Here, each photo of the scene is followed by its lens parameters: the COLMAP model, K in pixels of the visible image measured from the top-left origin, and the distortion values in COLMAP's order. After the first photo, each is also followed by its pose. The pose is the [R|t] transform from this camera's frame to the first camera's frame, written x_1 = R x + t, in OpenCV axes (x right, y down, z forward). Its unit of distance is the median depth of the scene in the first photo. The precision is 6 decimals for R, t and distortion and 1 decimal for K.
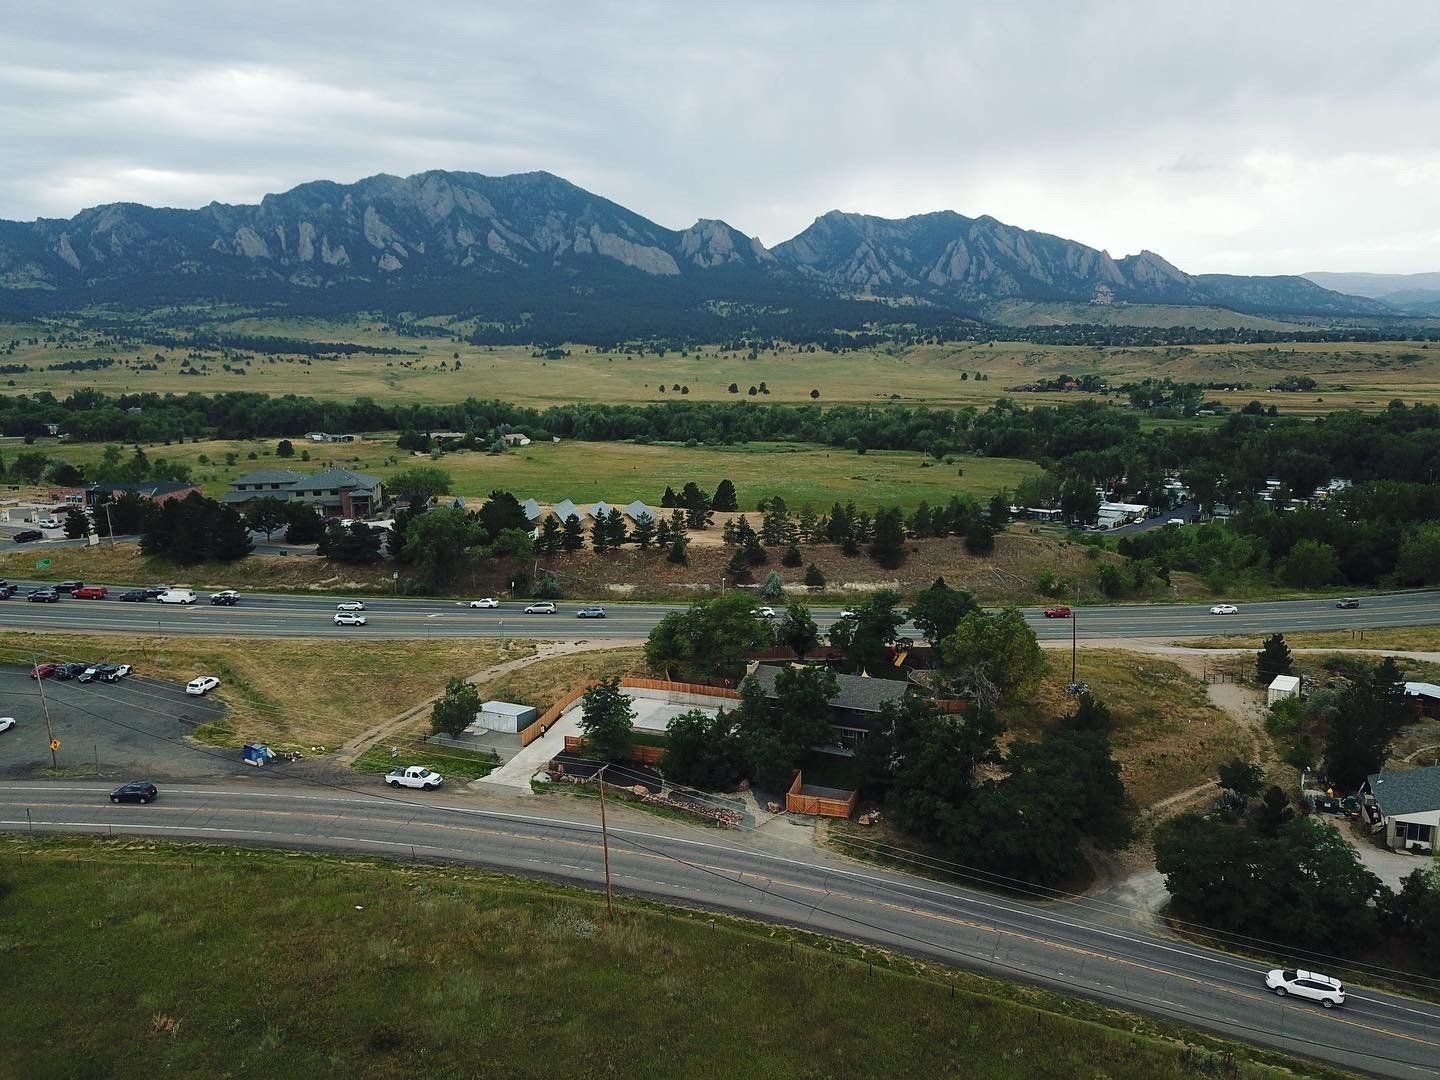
lens RADIAL K [[1109.0, 0, 704.4], [0, 1109.0, 540.2], [0, 0, 1]] dist [-0.001341, 0.009841]
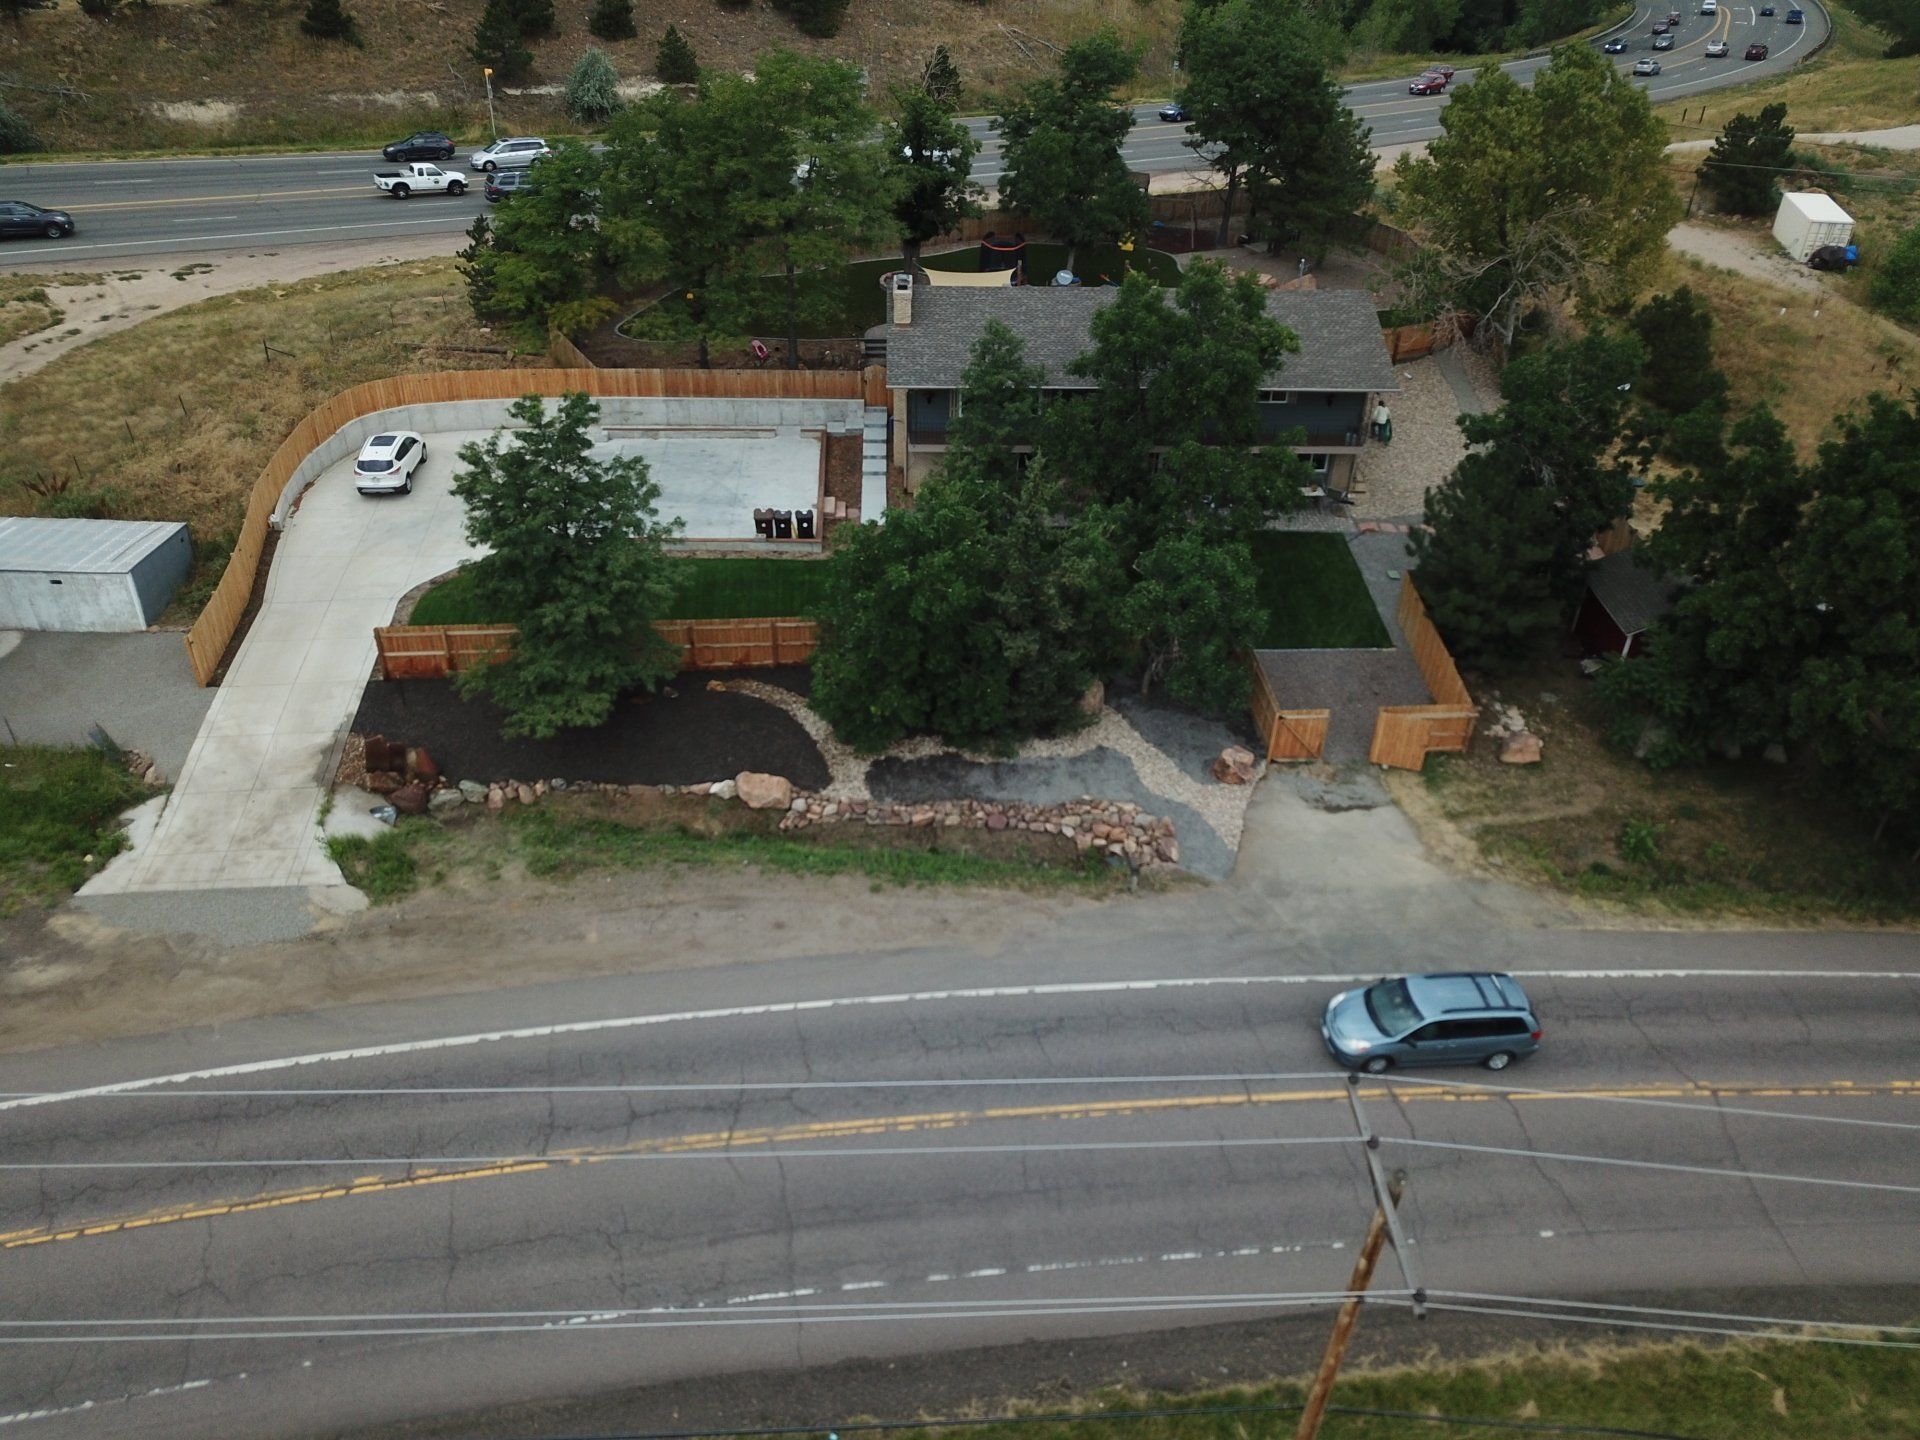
lens RADIAL K [[1478.2, 0, 949.4], [0, 1478.2, 719.0], [0, 0, 1]] dist [0.023805, -0.035724]
pose [[0.893819, -0.220098, 0.390696, -0.031296], [0.042711, 0.909084, 0.414418, 0.011136], [-0.446388, -0.353728, 0.821958, 0.134310]]
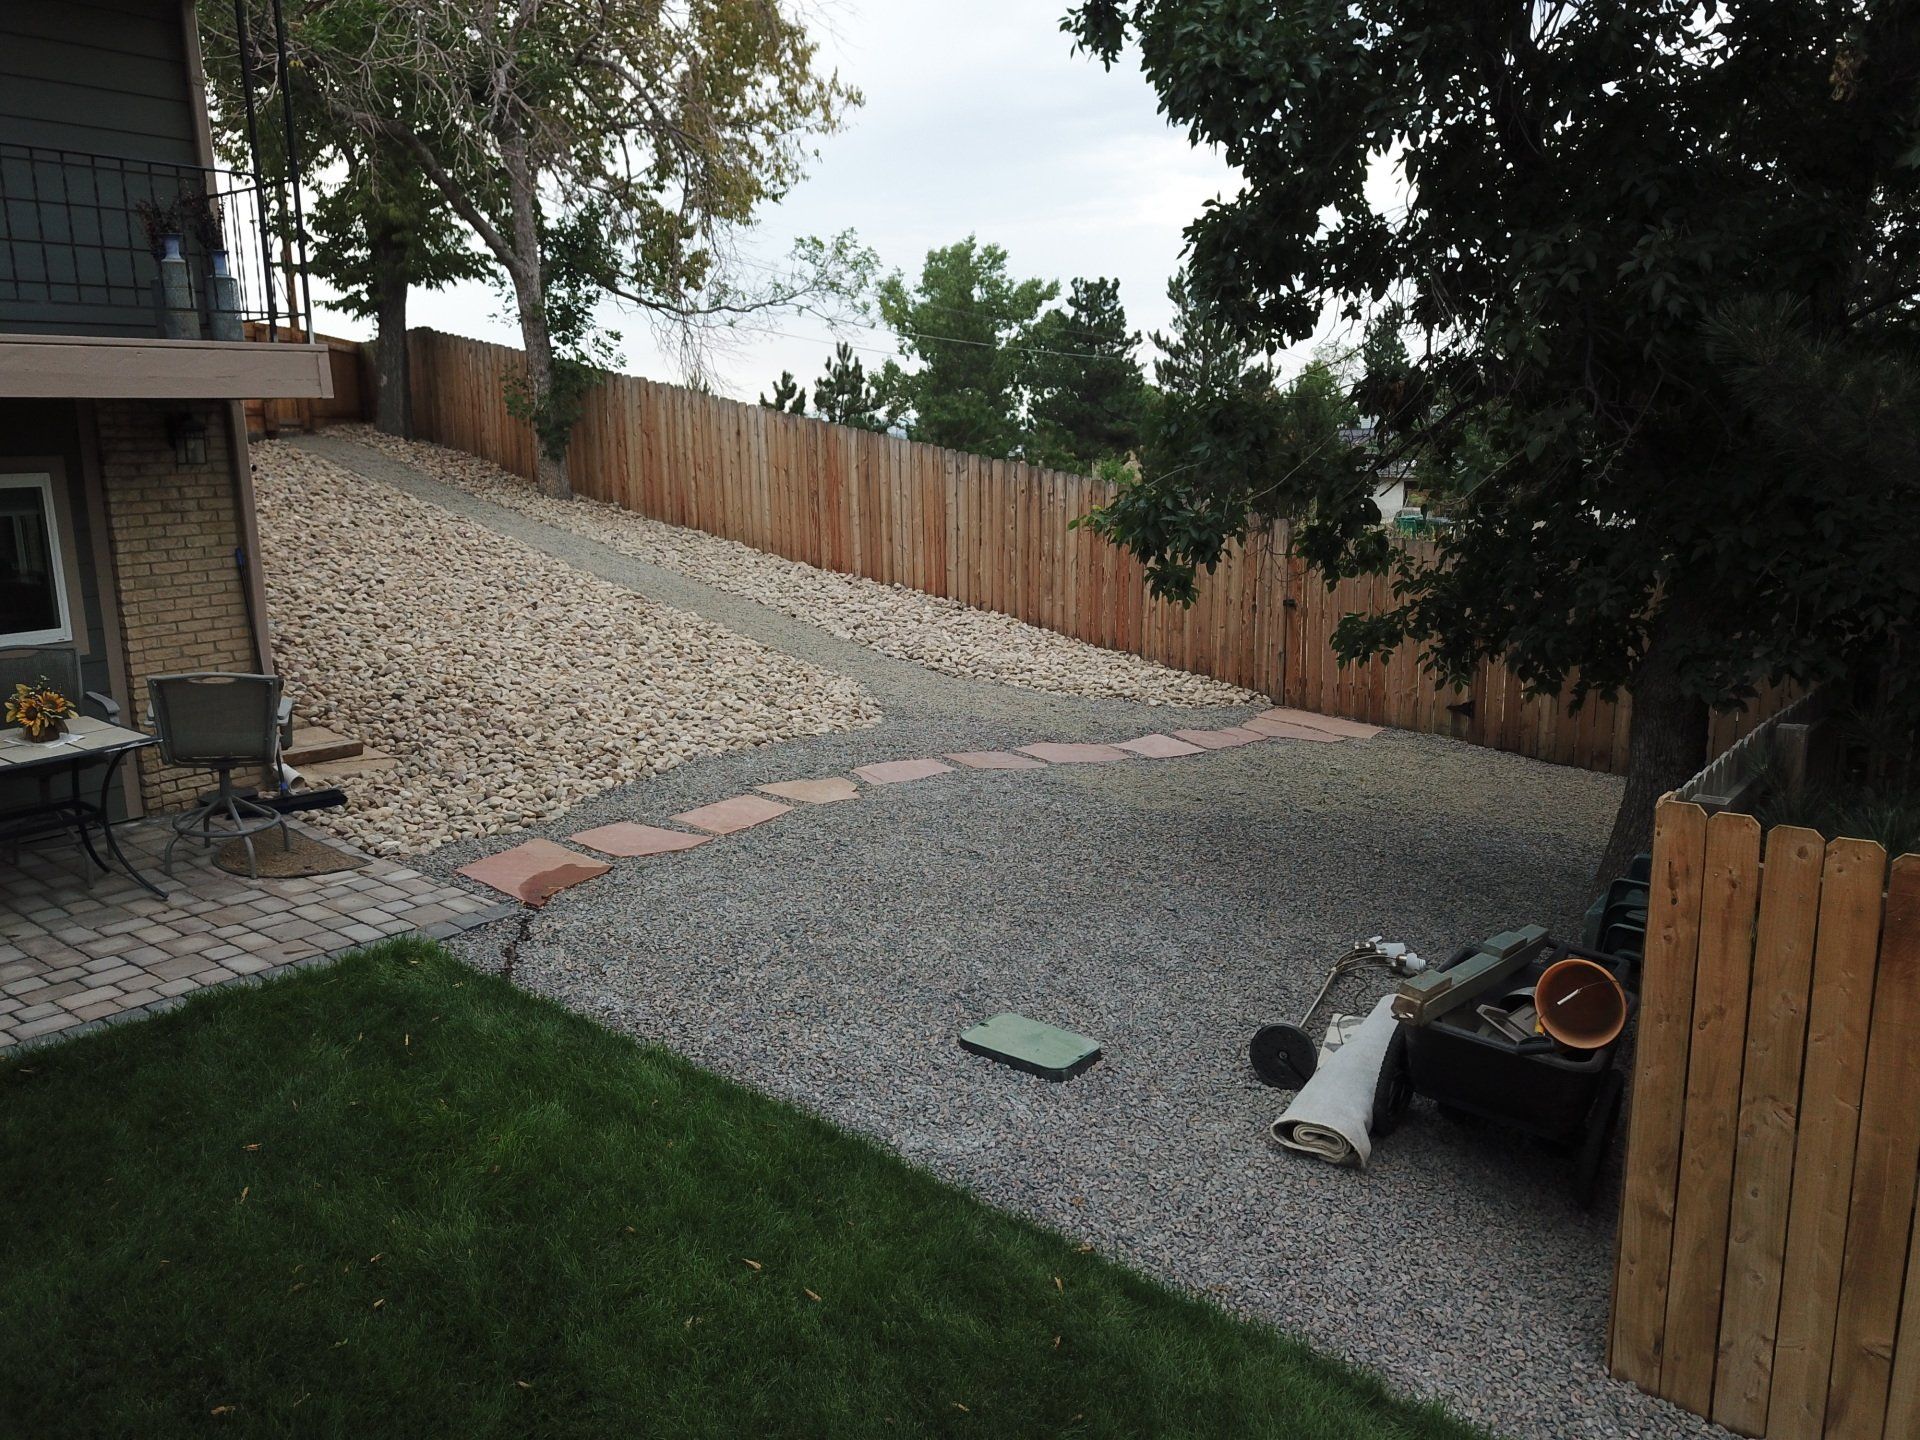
lens RADIAL K [[1481.0, 0, 955.6], [0, 1481.0, 724.6], [0, 0, 1]] dist [0.002062, -0.002167]
pose [[0.196777, -0.178496, 0.964063, 0.021410], [0.179057, 0.973294, 0.143657, 0.038524], [-0.963959, 0.144354, 0.223483, 0.199200]]
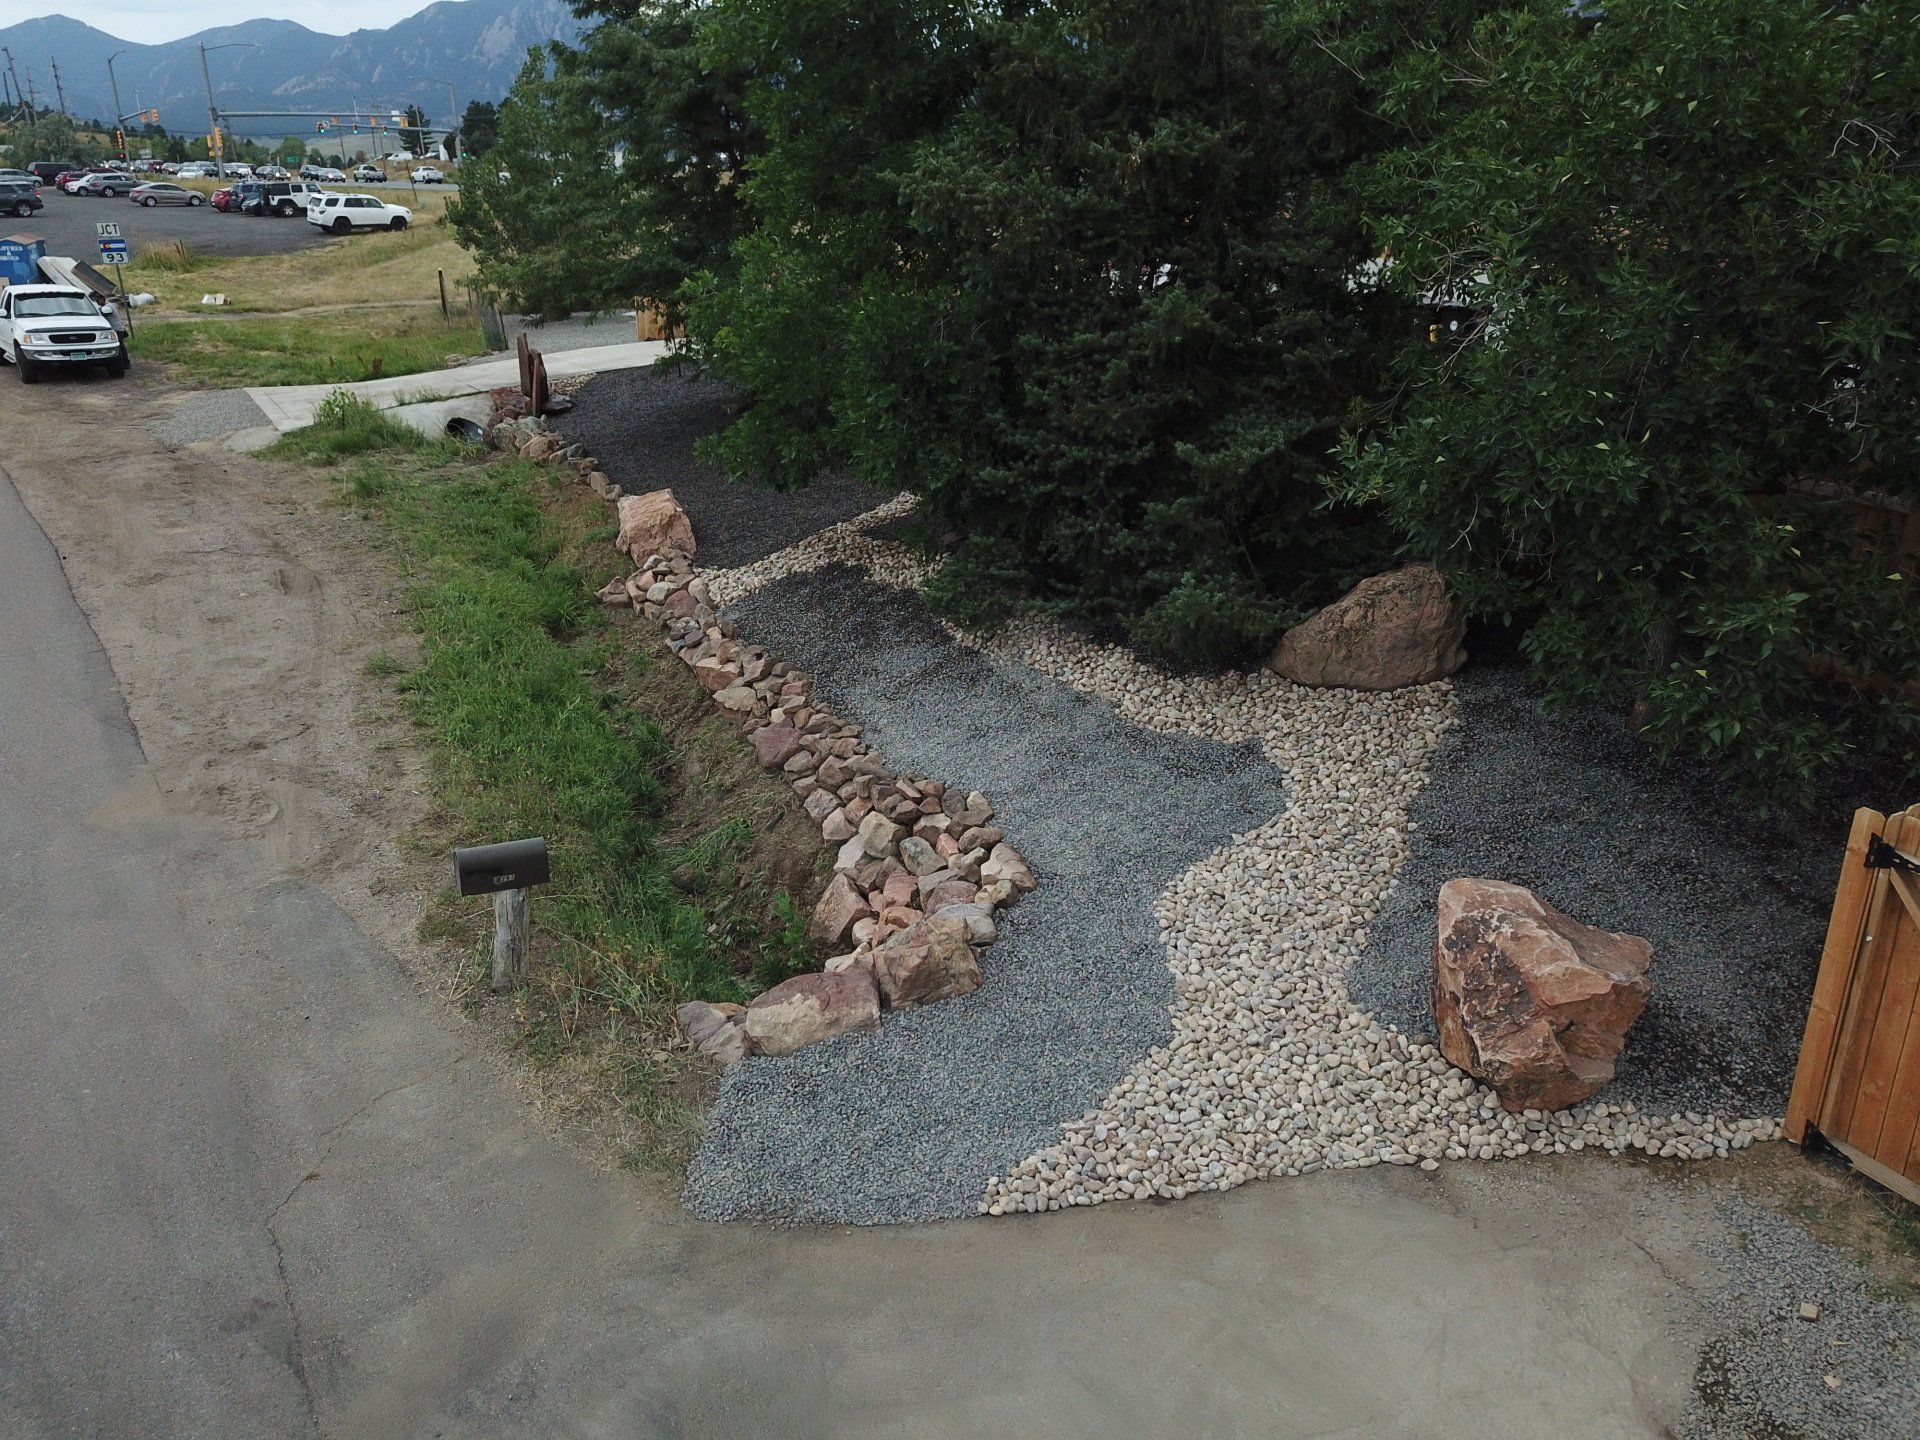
lens RADIAL K [[1478.7, 0, 939.3], [0, 1478.7, 720.2], [0, 0, 1]] dist [-0.001341, 0.009841]
pose [[0.756819, 0.227992, -0.612572, 0.015697], [-0.118136, 0.969471, 0.214872, 0.041228], [0.642860, -0.090253, 0.760648, 0.176611]]
